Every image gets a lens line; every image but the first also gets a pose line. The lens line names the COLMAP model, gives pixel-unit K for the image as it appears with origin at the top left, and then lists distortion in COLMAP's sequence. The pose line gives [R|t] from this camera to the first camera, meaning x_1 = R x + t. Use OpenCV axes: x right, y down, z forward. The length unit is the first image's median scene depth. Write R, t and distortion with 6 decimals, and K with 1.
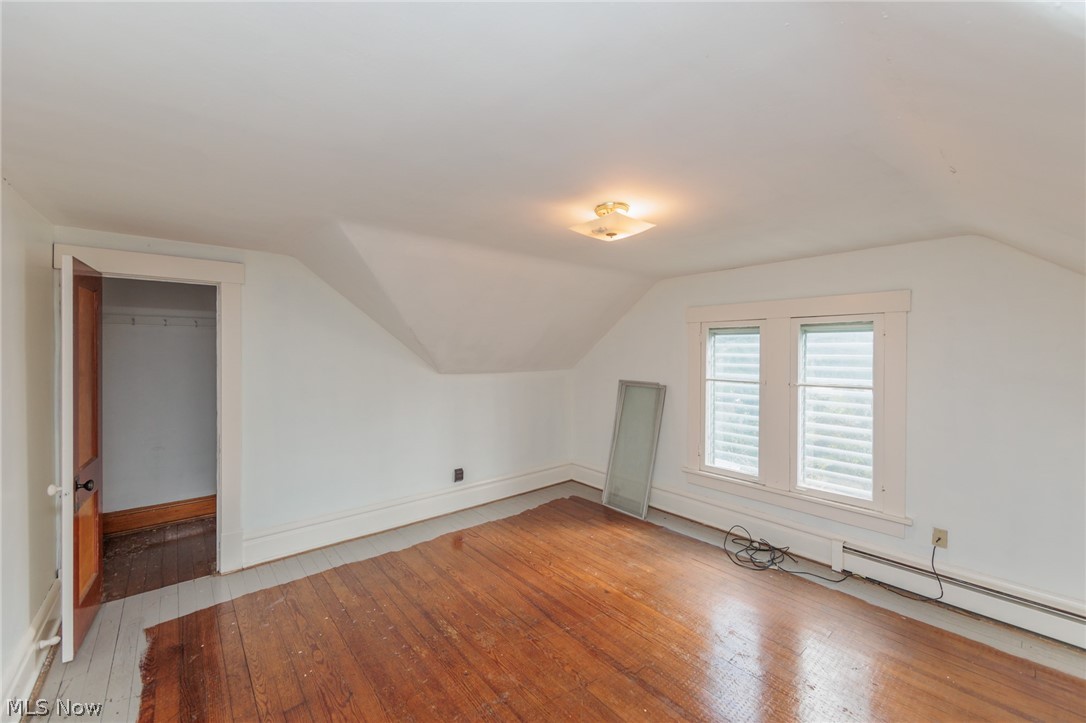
lens RADIAL K [[425.4, 0, 548.7], [0, 425.4, 361.3], [0, 0, 1]] dist [-0.002768, 0.000059]
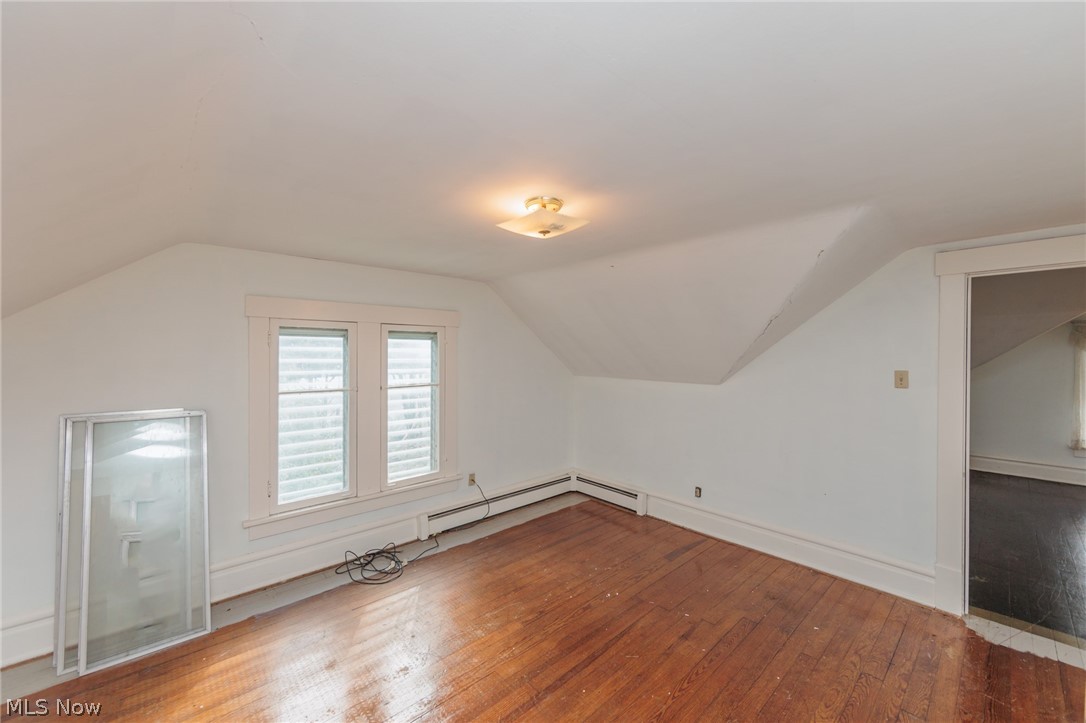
lens RADIAL K [[425.4, 0, 544.4], [0, 425.4, 357.1], [0, 0, 1]] dist [-0.002768, 0.000059]
pose [[-0.036720, -0.005841, 0.999309, -0.492854], [0.022087, 0.999734, 0.006655, -0.019545], [-0.999081, 0.022316, -0.036582, 0.652505]]
